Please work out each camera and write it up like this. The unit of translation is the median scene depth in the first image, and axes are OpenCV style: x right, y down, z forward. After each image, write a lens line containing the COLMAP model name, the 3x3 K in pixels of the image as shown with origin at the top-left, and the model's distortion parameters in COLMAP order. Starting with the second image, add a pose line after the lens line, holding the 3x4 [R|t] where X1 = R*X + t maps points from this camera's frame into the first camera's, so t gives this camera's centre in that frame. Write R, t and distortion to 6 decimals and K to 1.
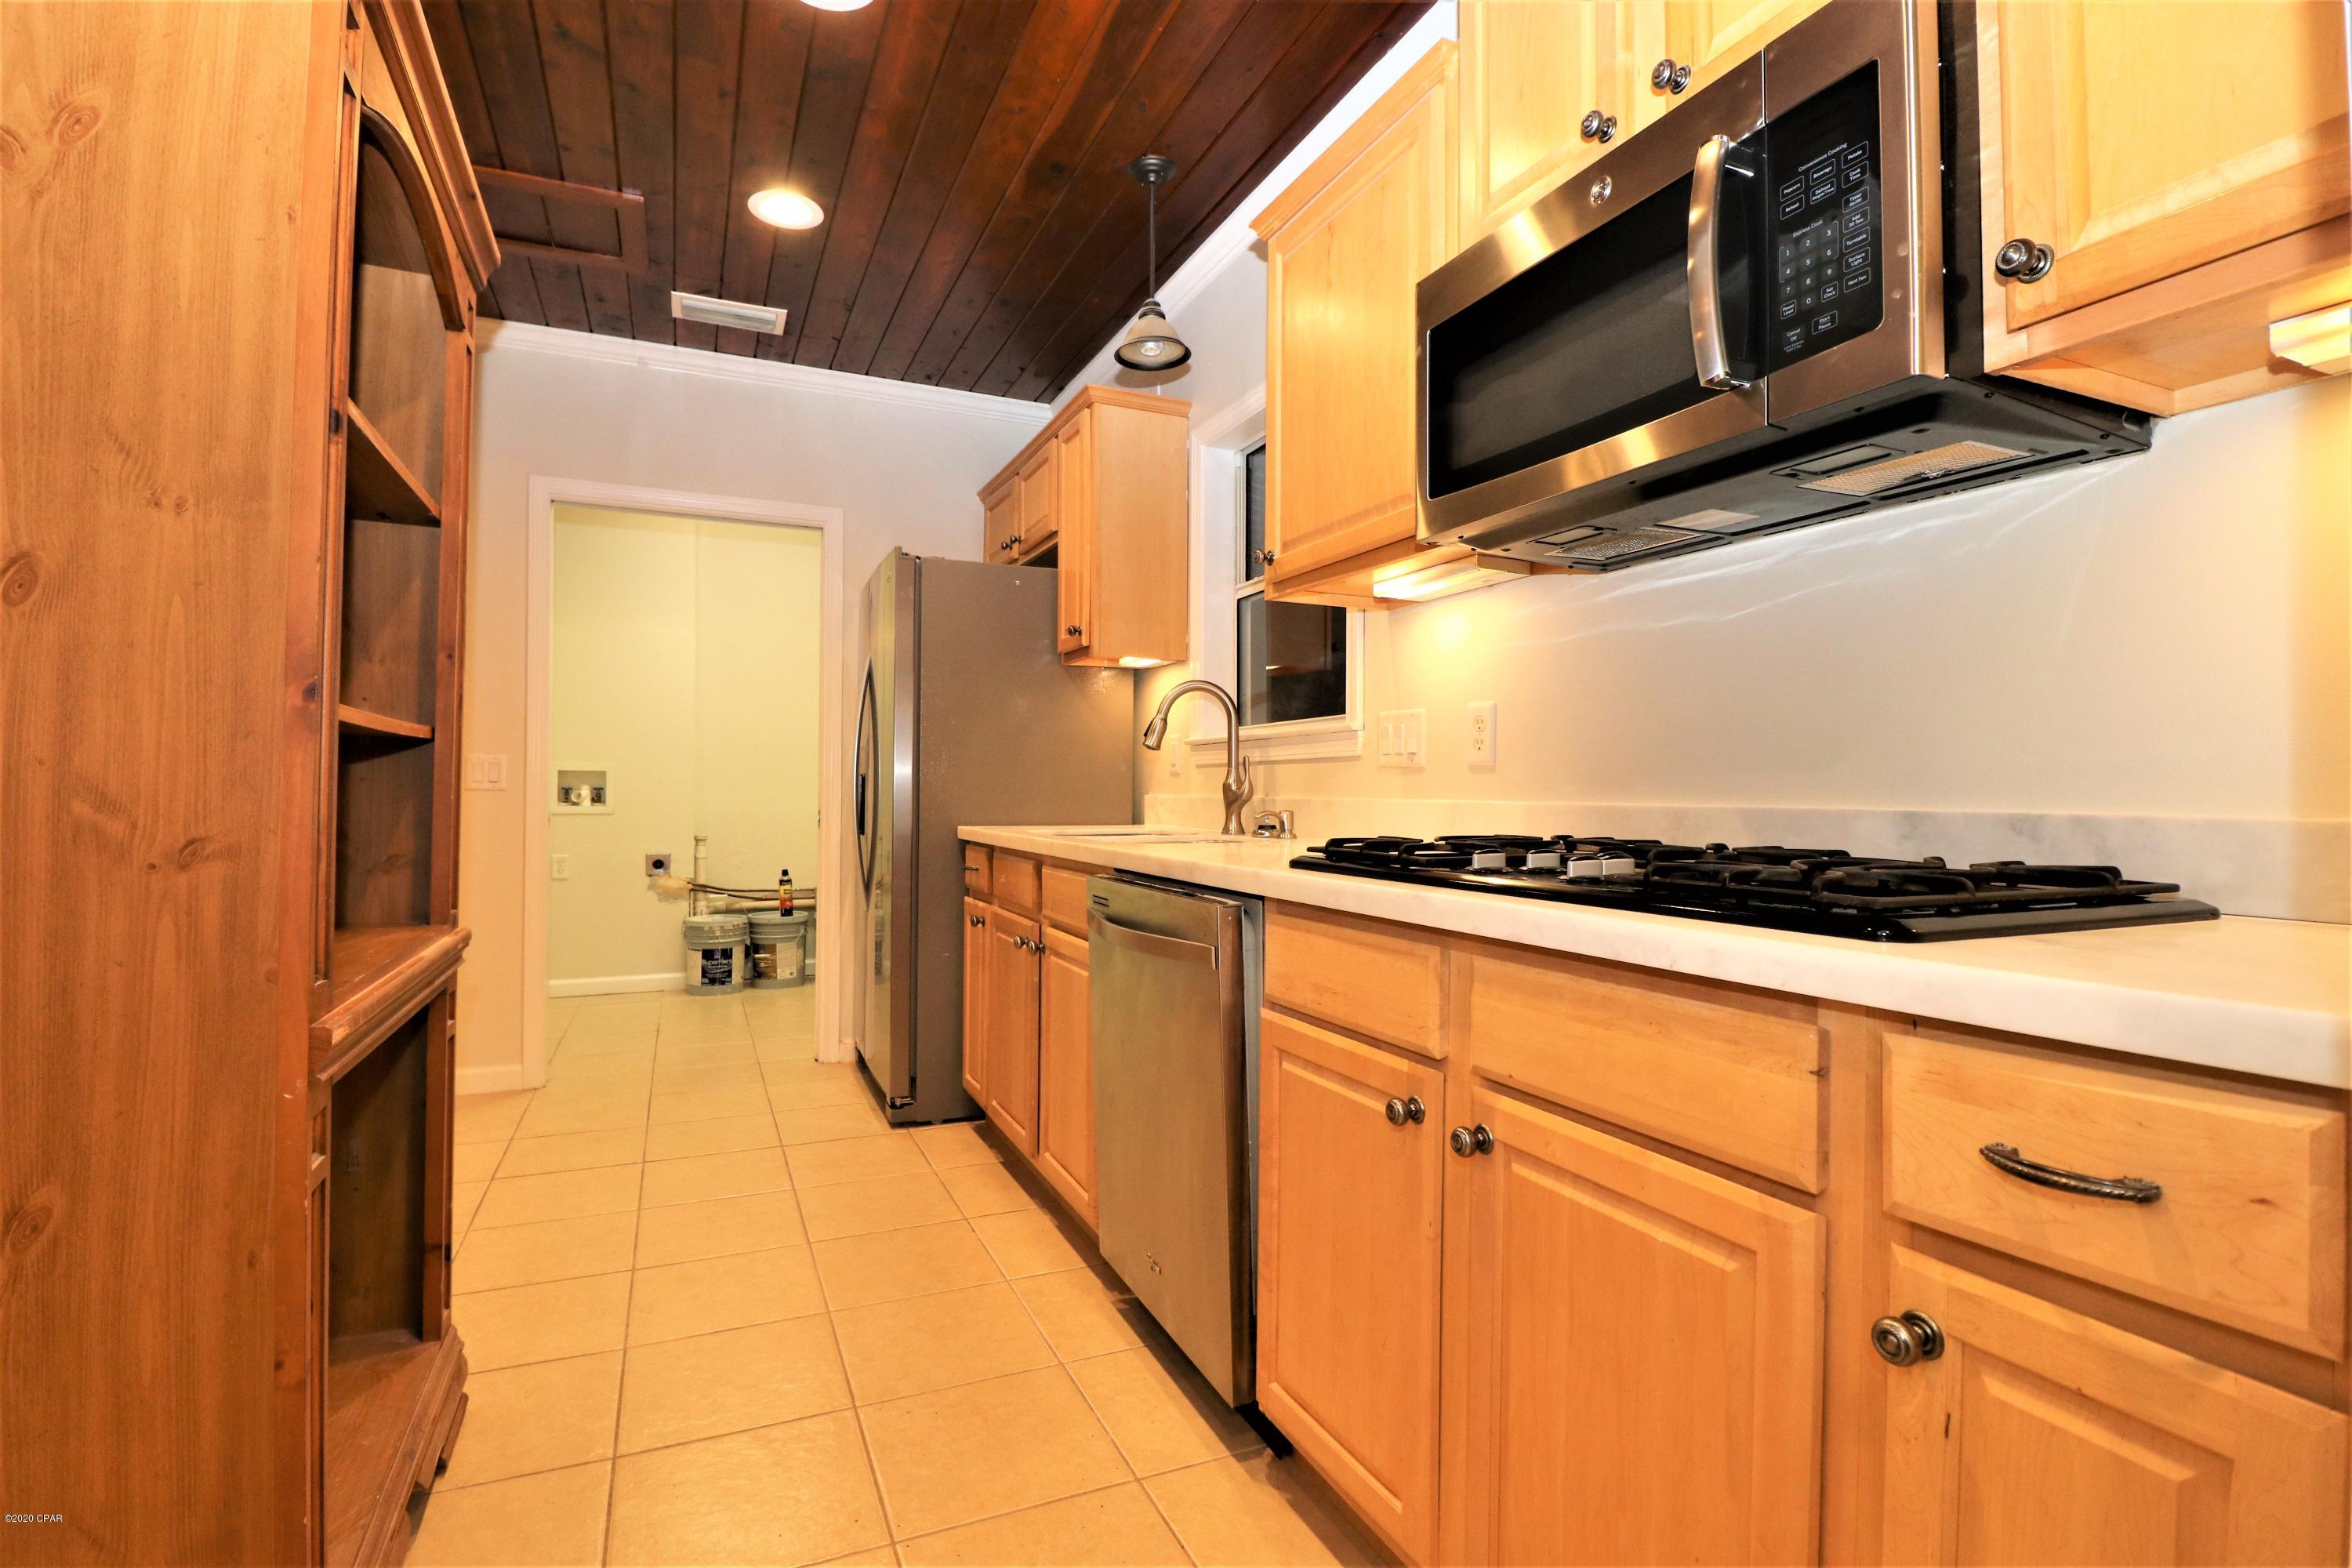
lens RADIAL K [[1093.3, 0, 1164.6], [0, 1093.3, 783.3], [0, 0, 1]] dist [-0.002945, -0.011912]
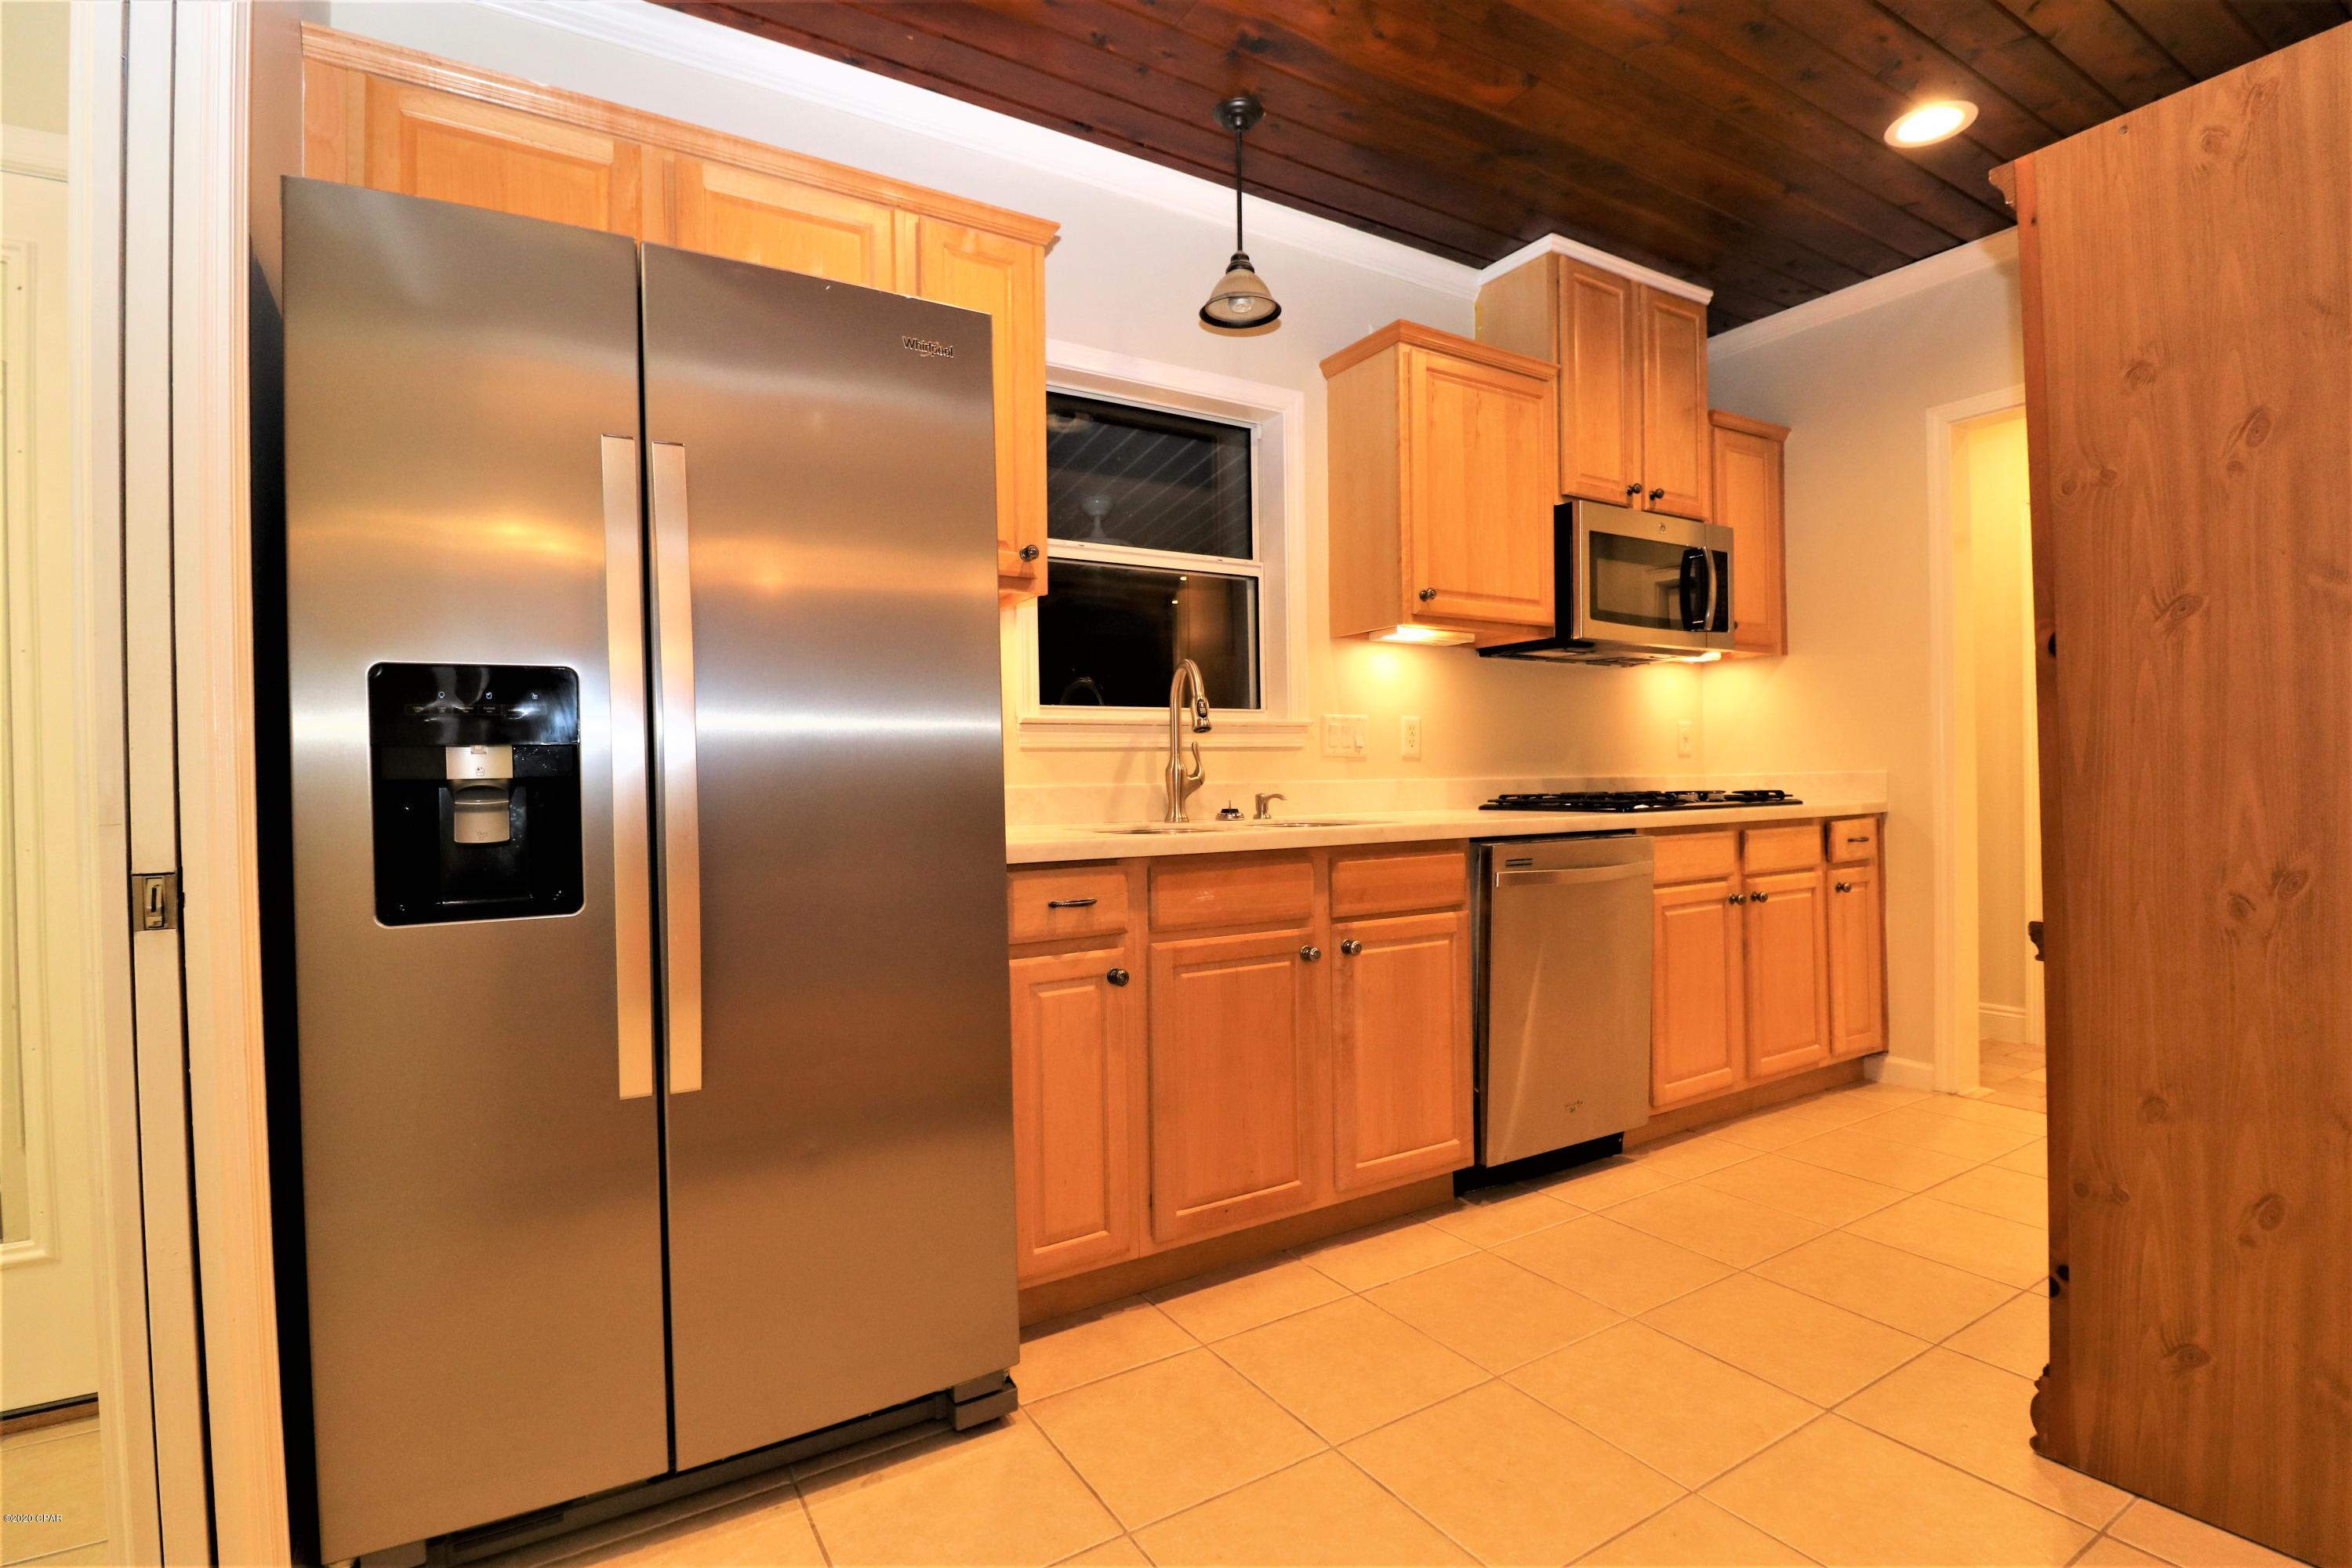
lens RADIAL K [[1093.3, 0, 1164.6], [0, 1093.3, 783.3], [0, 0, 1]] dist [-0.002945, -0.011912]
pose [[-0.134433, -0.001662, 0.990921, -1.106535], [0.011088, 0.999933, 0.003182, 0.011728], [-0.990861, 0.011415, -0.134405, 1.416264]]
